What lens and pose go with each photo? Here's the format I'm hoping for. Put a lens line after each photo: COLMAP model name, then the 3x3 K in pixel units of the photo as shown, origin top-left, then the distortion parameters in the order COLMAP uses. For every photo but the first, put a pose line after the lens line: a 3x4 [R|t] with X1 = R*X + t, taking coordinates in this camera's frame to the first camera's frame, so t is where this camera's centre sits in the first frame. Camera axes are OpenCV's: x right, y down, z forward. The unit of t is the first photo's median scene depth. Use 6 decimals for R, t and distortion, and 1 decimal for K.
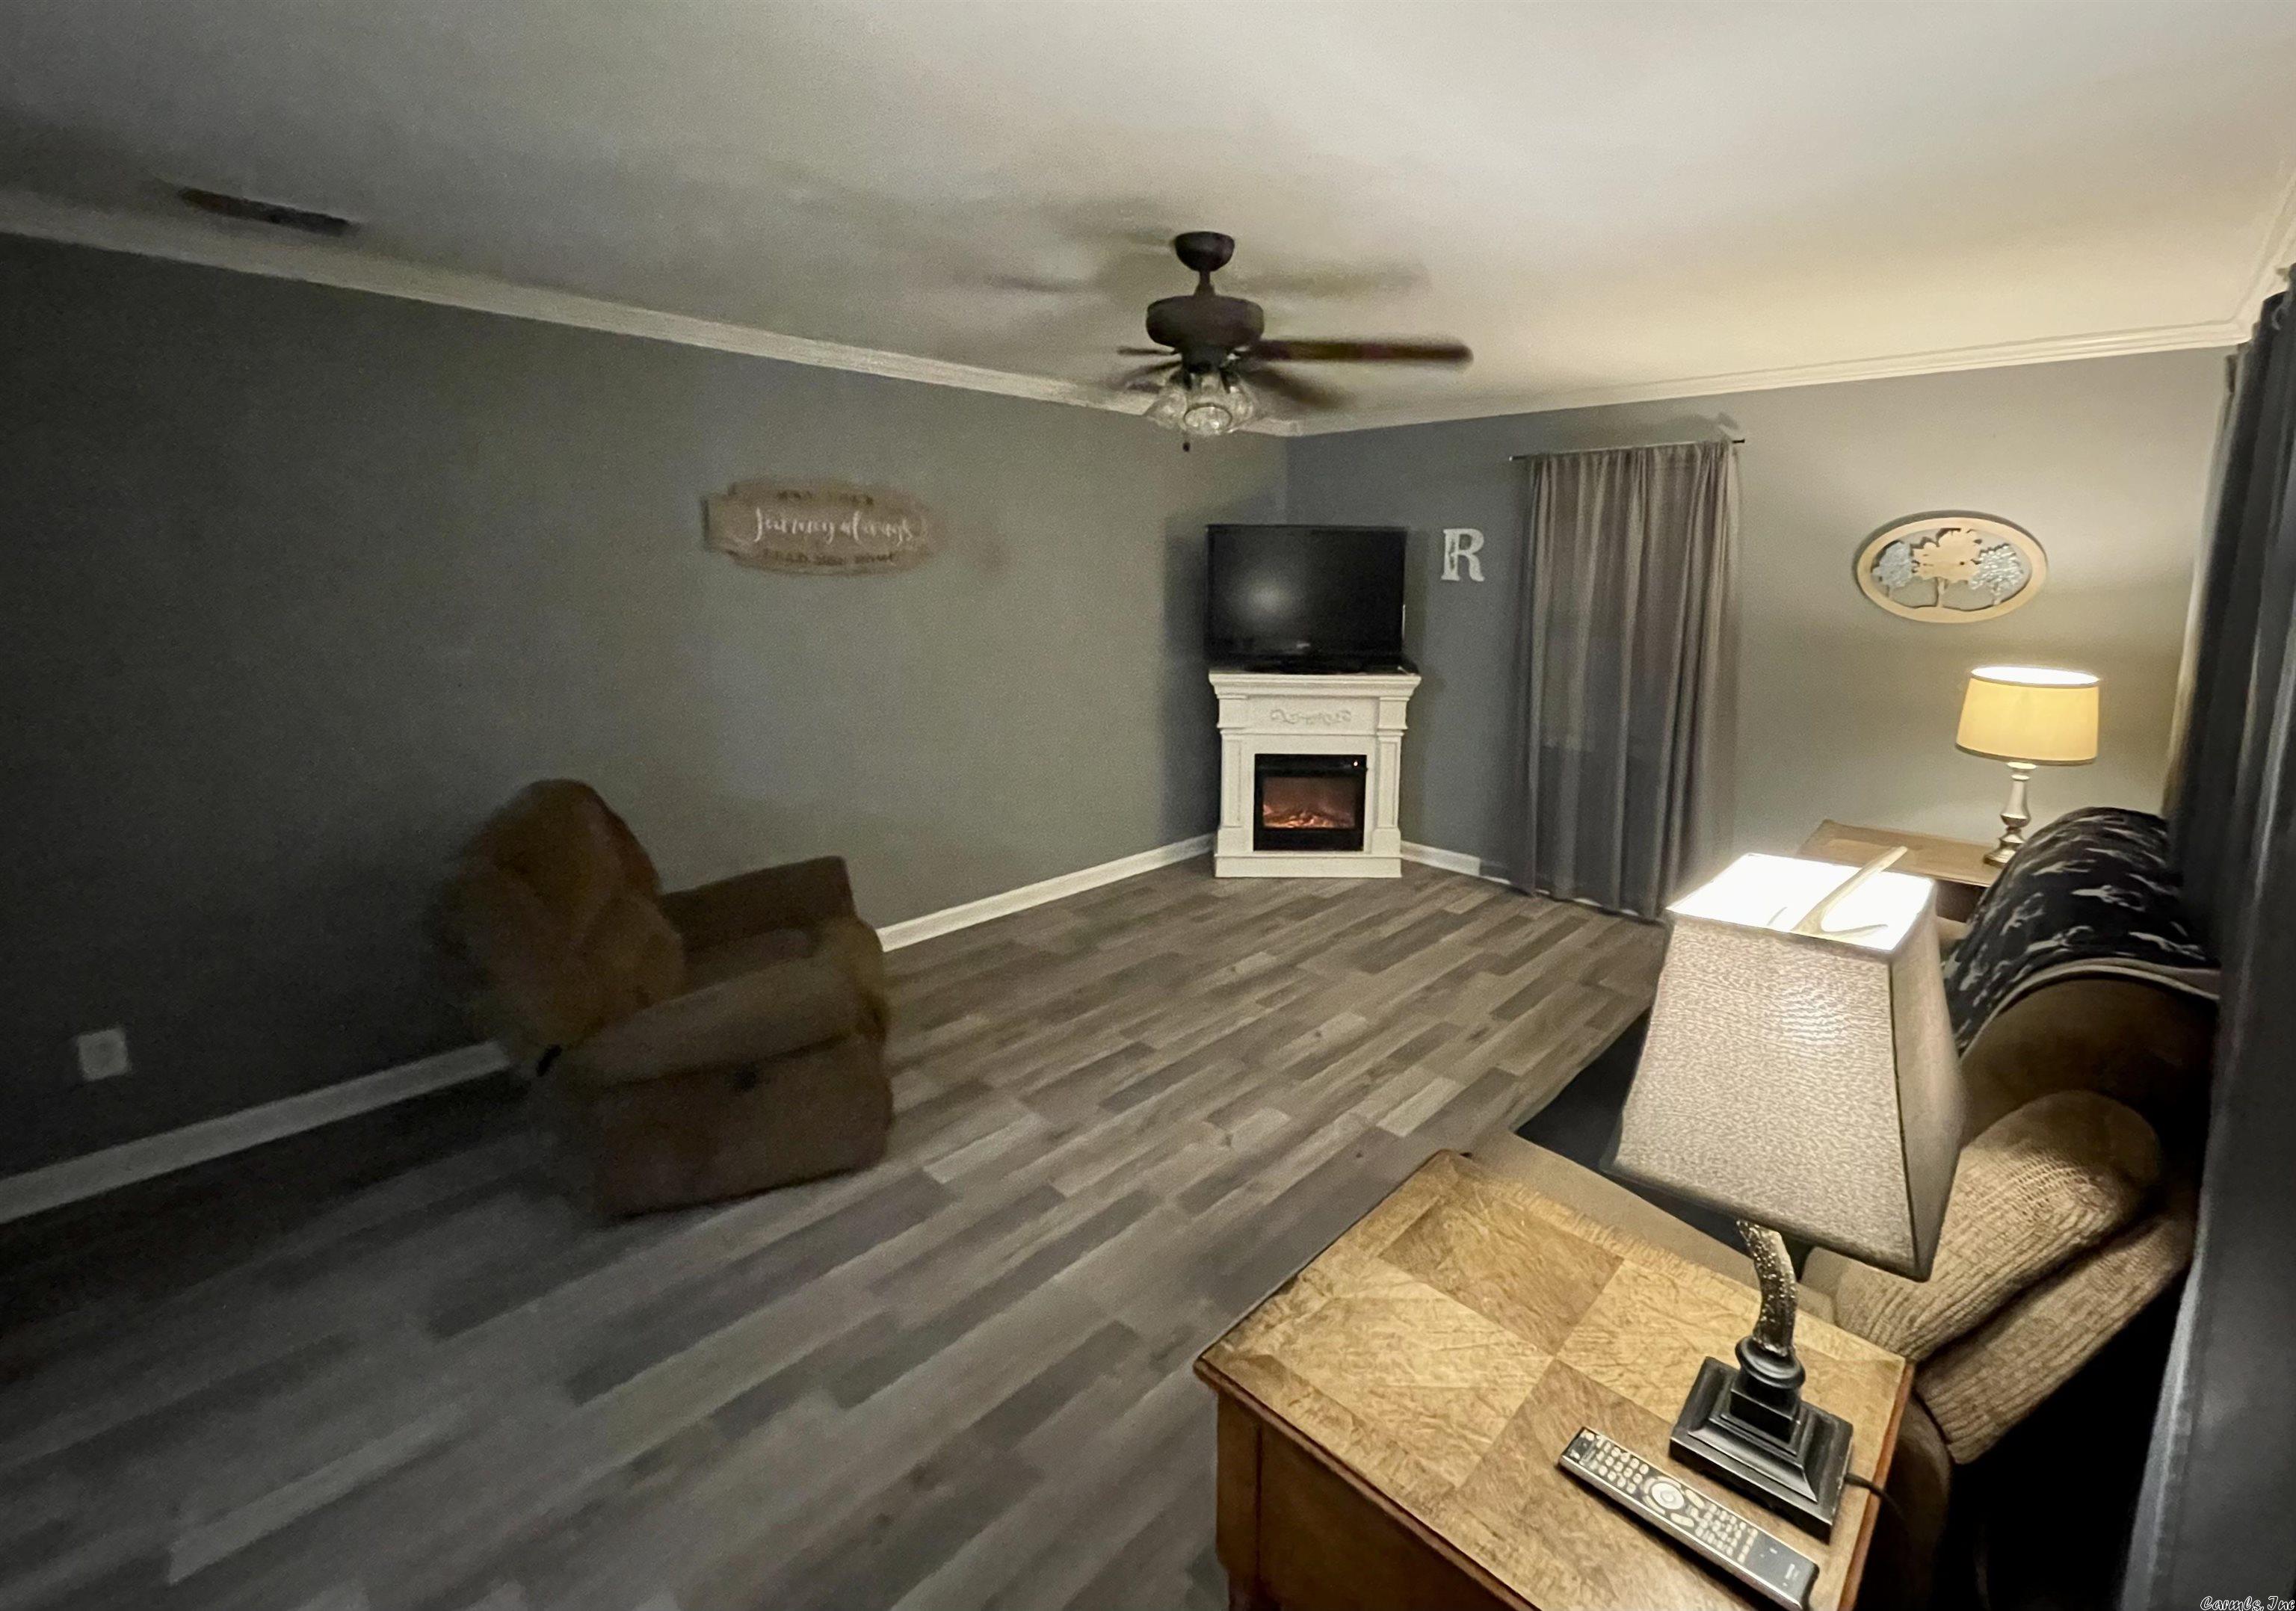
lens RADIAL K [[975.4, 0, 1093.6], [0, 975.4, 714.1], [0, 0, 1]] dist [0.001419, 0.000113]
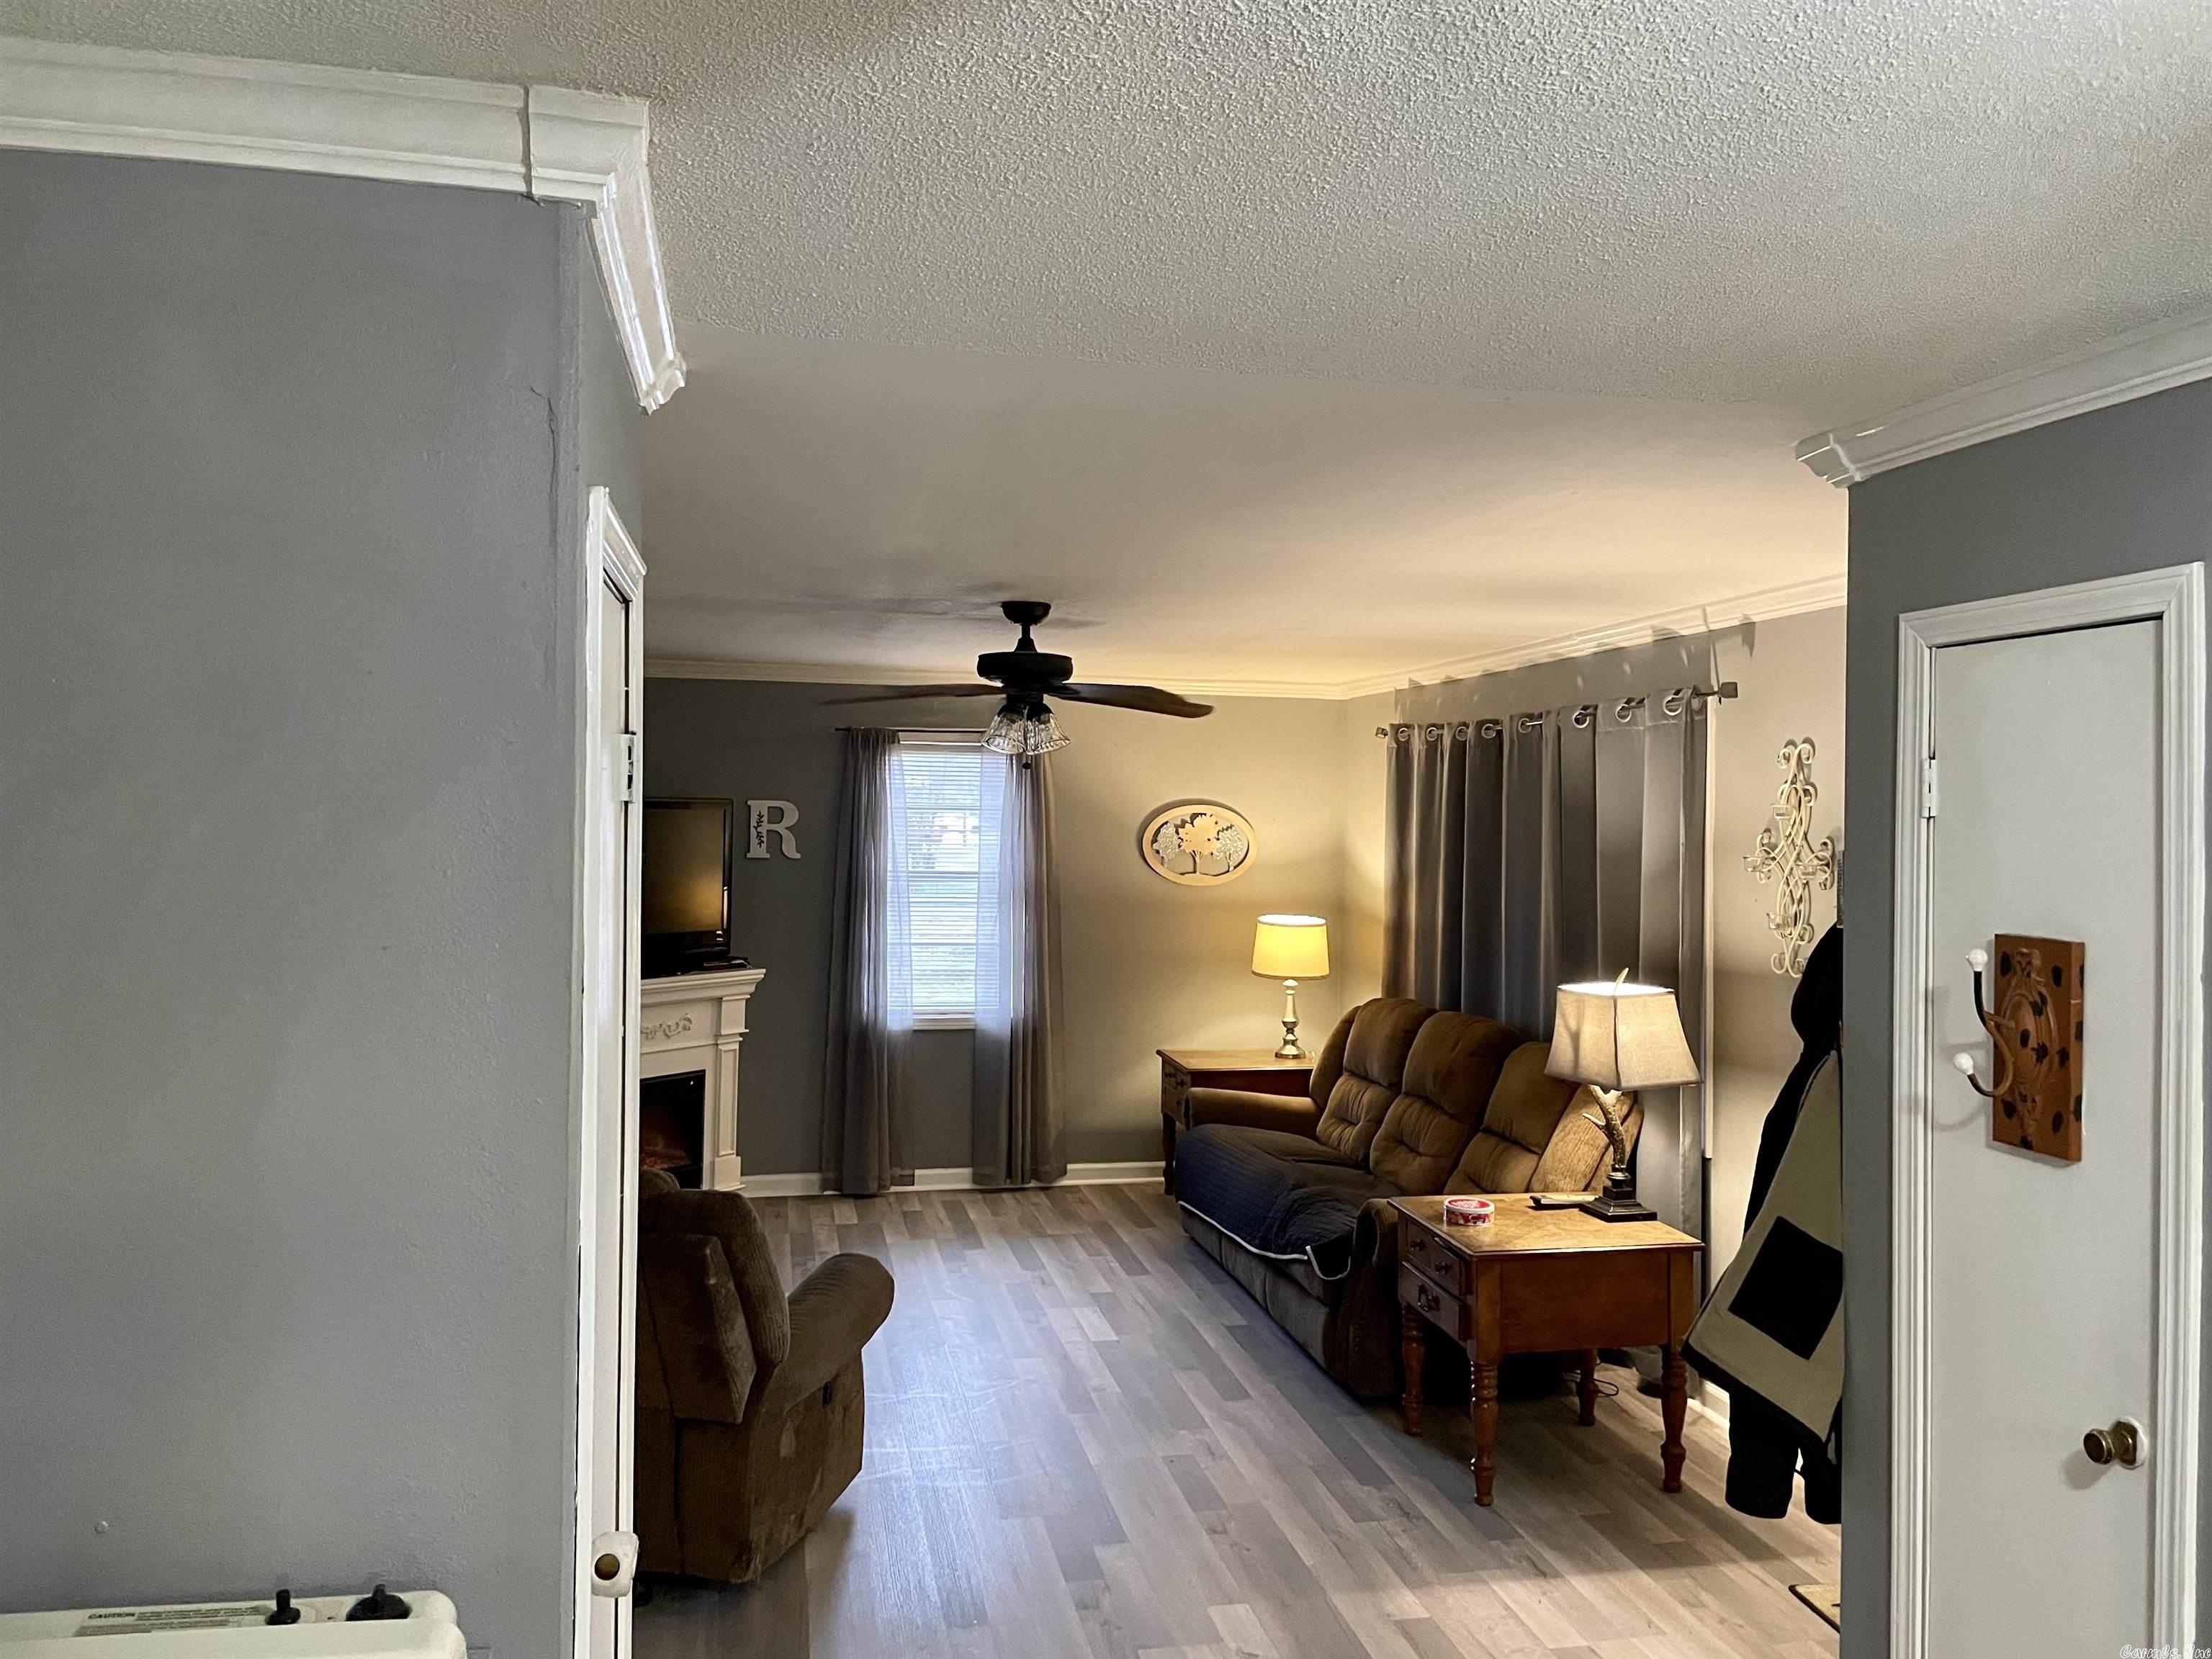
lens RADIAL K [[1681.8, 0, 1103.8], [0, 1681.8, 822.8], [0, 0, 1]] dist [0.062422, -0.014215]
pose [[0.577262, -0.007650, 0.816523, -1.015942], [0.123055, 0.989351, -0.077728, -0.018234], [-0.807233, 0.145346, 0.572057, -0.180356]]
